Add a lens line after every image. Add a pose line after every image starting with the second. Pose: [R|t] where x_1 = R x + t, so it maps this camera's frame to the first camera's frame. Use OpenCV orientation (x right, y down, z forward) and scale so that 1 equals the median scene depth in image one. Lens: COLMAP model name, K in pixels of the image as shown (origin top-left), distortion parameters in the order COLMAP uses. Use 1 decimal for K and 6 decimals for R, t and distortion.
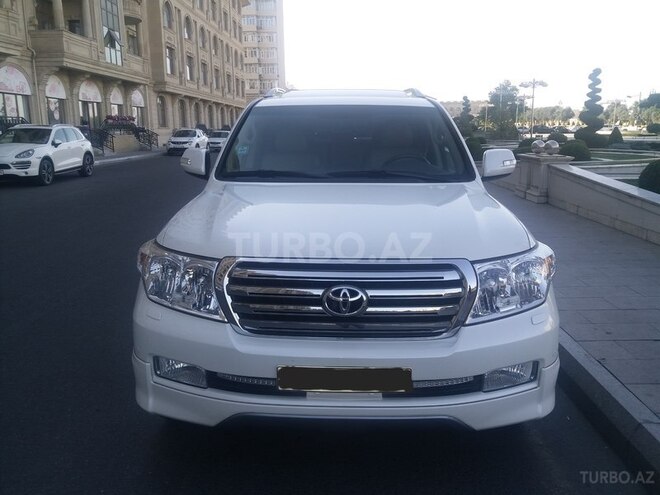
lens RADIAL K [[549.1, 0, 330.3], [0, 549.1, 247.0], [0, 0, 1]] dist [-0.003083, -0.017932]
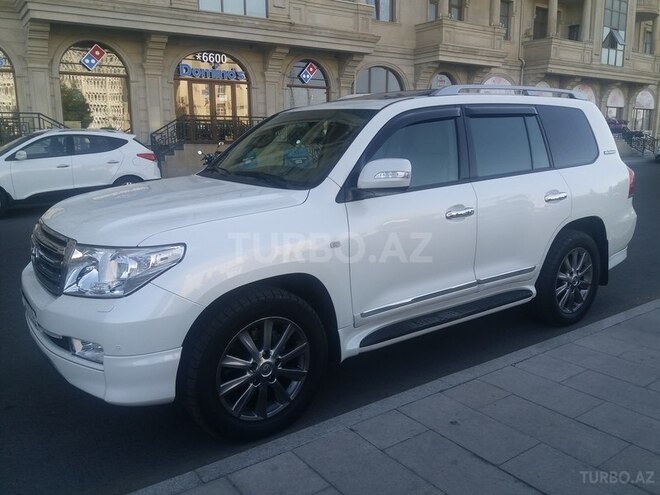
lens RADIAL K [[549.1, 0, 330.1], [0, 549.1, 247.8], [0, 0, 1]] dist [-0.003083, -0.017932]
pose [[0.595467, 0.164458, -0.786367, 0.127660], [-0.168275, 0.982643, 0.078082, -0.012719], [0.785559, 0.085831, 0.612805, 0.057845]]
